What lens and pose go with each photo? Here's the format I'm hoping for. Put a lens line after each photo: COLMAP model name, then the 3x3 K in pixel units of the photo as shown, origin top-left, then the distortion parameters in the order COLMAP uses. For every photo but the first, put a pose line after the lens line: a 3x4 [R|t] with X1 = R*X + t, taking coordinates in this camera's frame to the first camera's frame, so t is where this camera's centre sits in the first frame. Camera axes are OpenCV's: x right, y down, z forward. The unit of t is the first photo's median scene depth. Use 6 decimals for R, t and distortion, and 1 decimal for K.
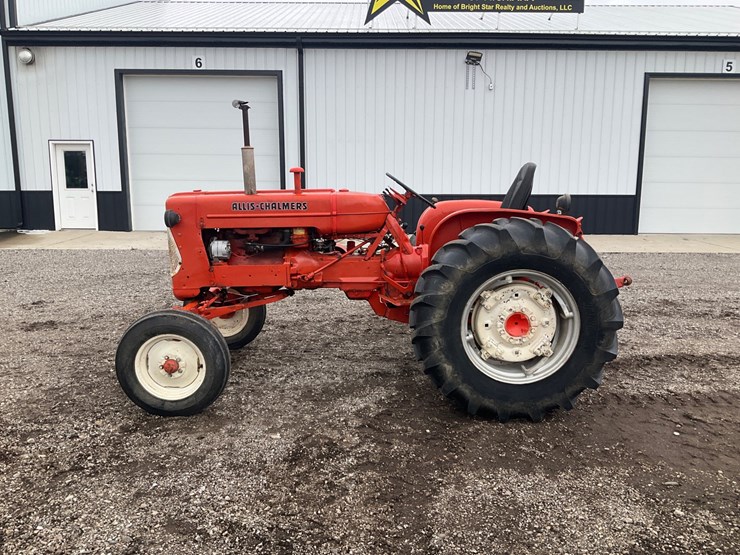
lens RADIAL K [[608.8, 0, 369.0], [0, 608.8, 280.0], [0, 0, 1]] dist [0.070405, -0.129101]
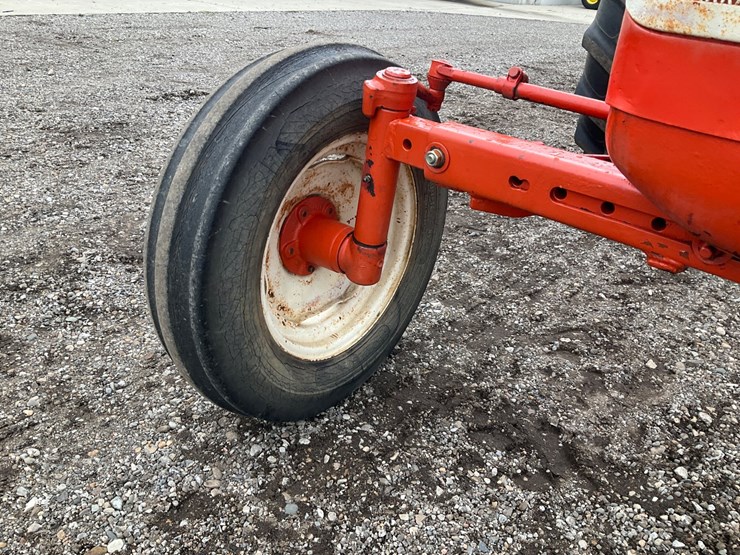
lens RADIAL K [[608.8, 0, 369.0], [0, 608.8, 280.0], [0, 0, 1]] dist [0.070405, -0.129101]
pose [[0.647097, -0.316288, 0.693706, -0.524753], [0.057689, 0.927592, 0.369113, -0.023713], [-0.760222, -0.198833, 0.618488, 1.169036]]
